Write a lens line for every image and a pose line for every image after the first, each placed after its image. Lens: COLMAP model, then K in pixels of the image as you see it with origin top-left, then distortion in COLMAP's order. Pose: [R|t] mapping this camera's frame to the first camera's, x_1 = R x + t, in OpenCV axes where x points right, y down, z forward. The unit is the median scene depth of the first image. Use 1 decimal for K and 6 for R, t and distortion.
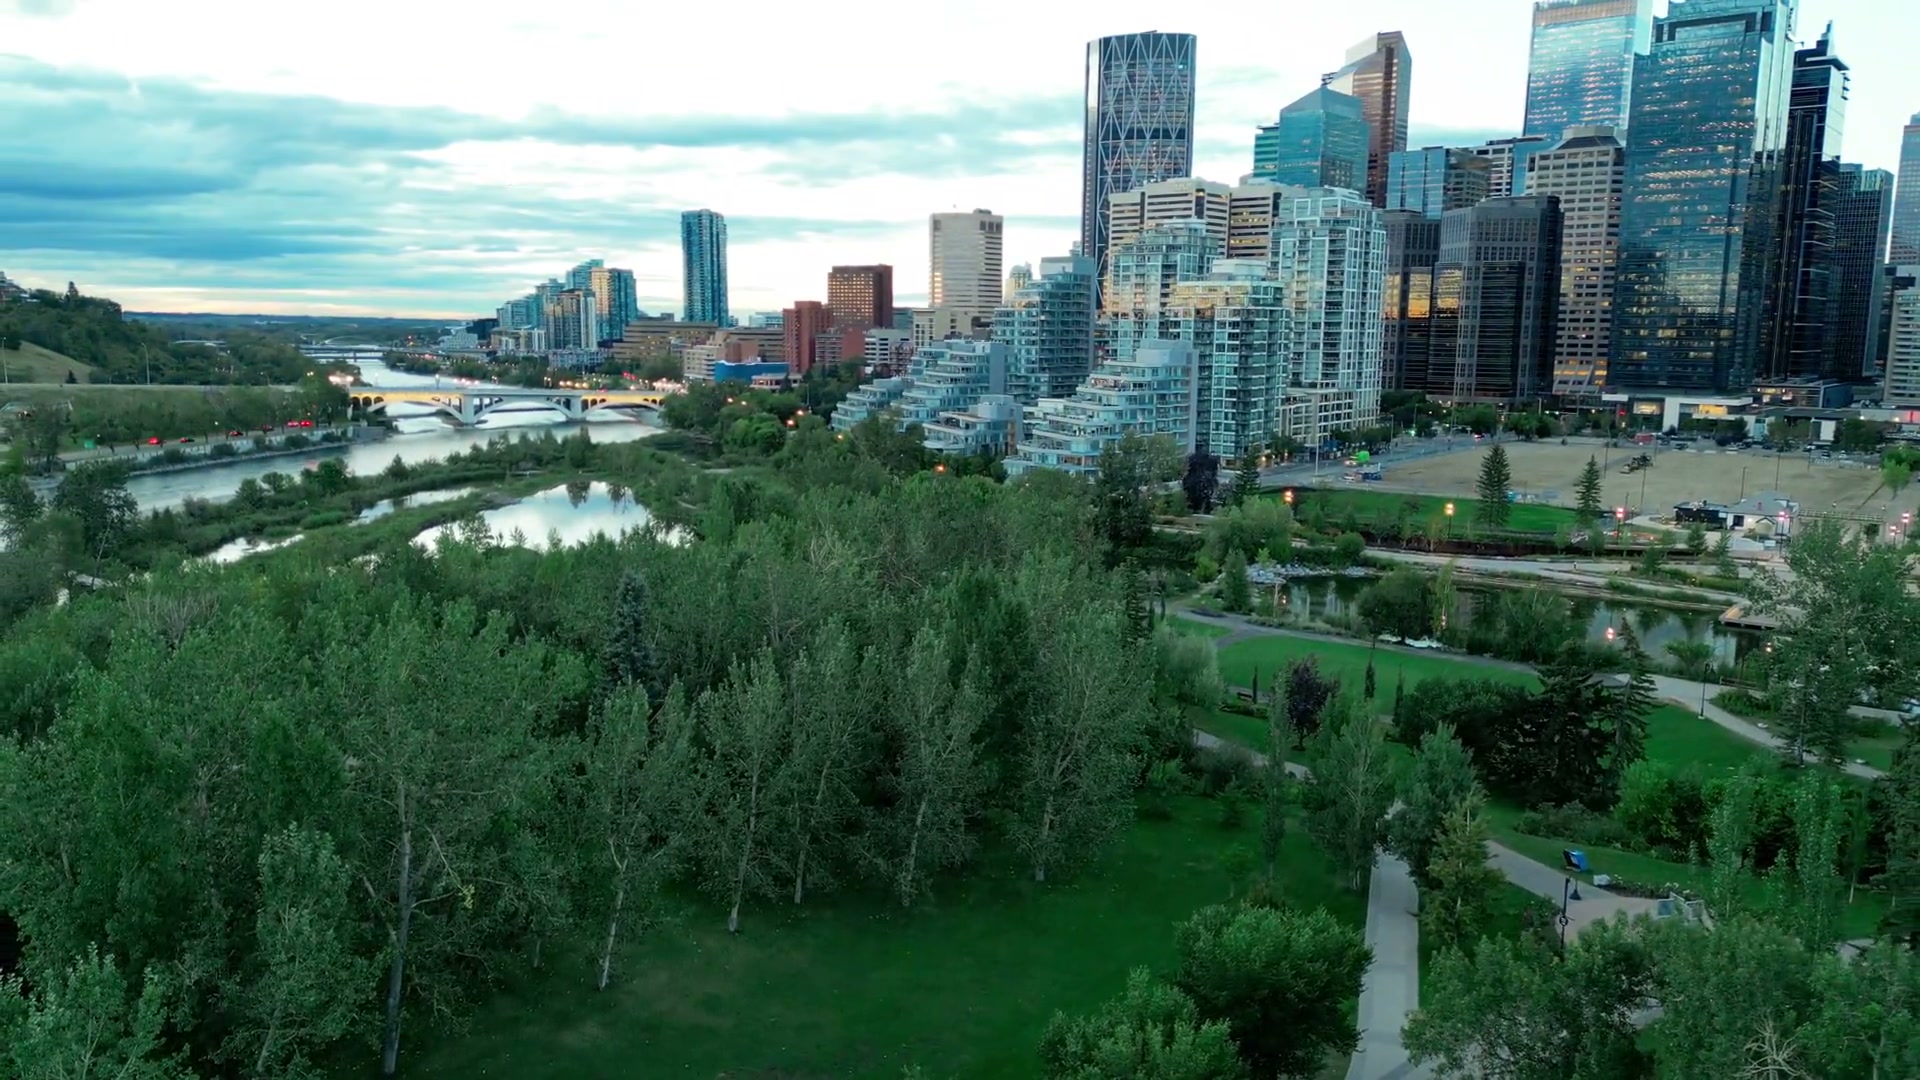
lens RADIAL K [[1414.3, 0, 960.0], [0, 1414.3, 540.0], [0, 0, 1]] dist [0.092057, -0.092704]
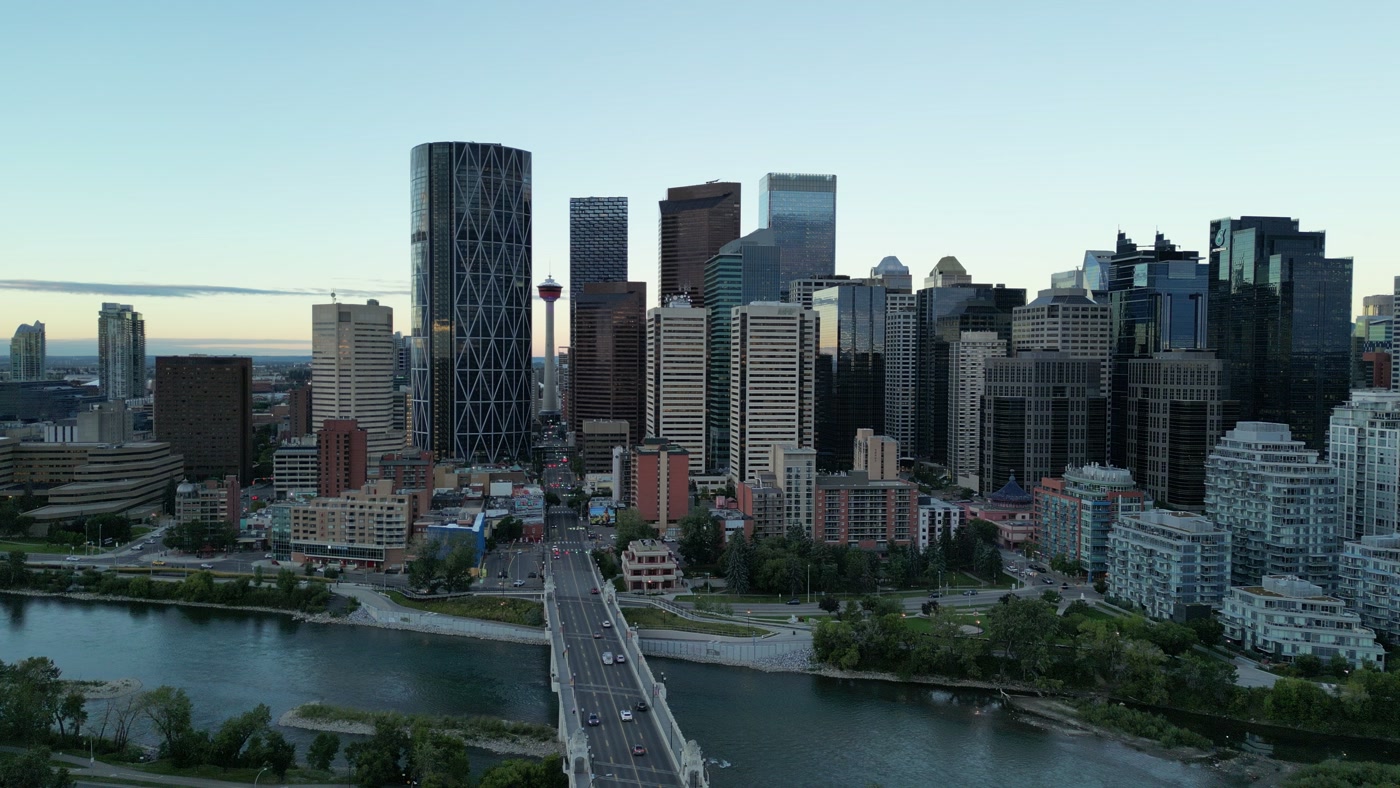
lens RADIAL K [[1031.2, 0, 700.0], [0, 1031.2, 394.0], [0, 0, 1]] dist [0.092057, -0.092704]
pose [[0.663017, -0.030388, 0.747988, -0.669074], [0.112113, 0.991938, -0.059078, -0.205702], [-0.740162, 0.123029, 0.661078, 0.758355]]
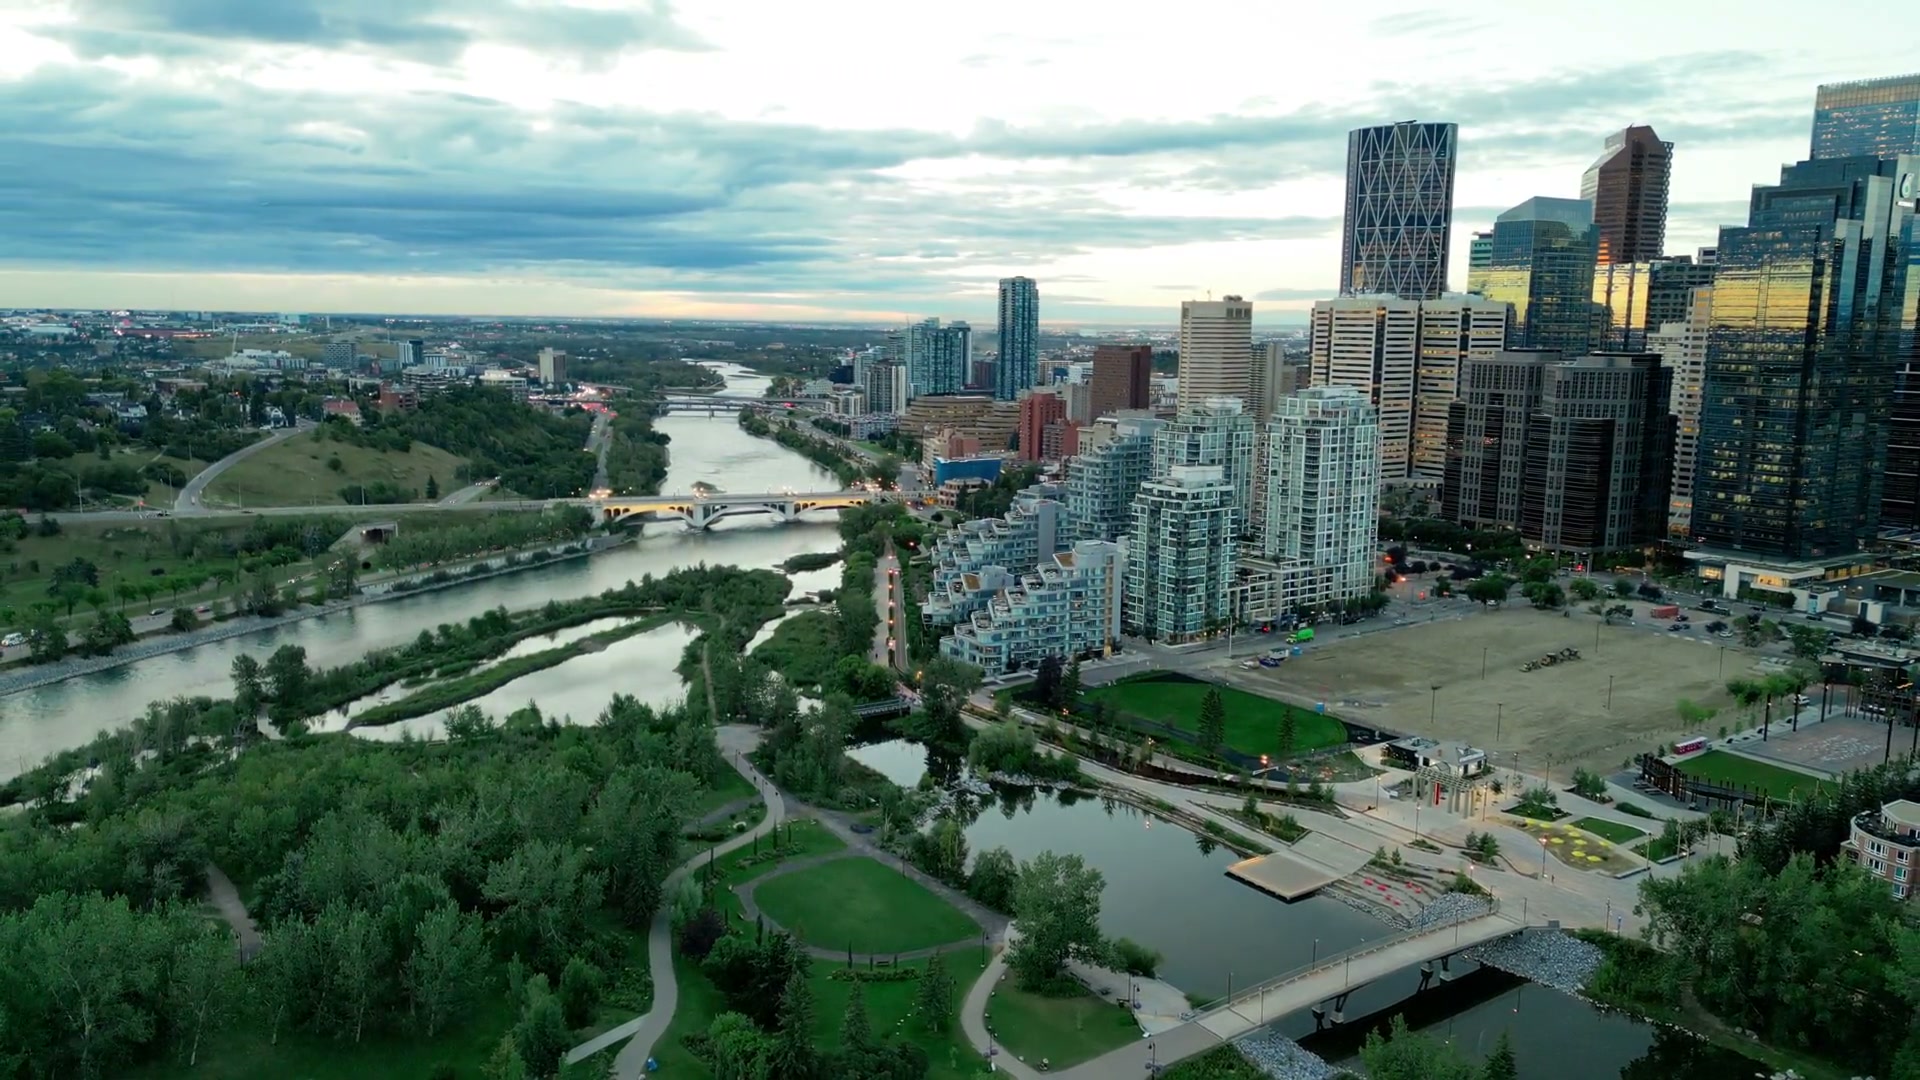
lens RADIAL K [[1414.3, 0, 960.0], [0, 1414.3, 540.0], [0, 0, 1]] dist [0.092057, -0.092704]
pose [[0.956736, 0.045171, -0.287429, 0.254087], [-0.044465, 0.998971, 0.008989, -0.098517], [0.287539, 0.004180, 0.957760, -0.137852]]
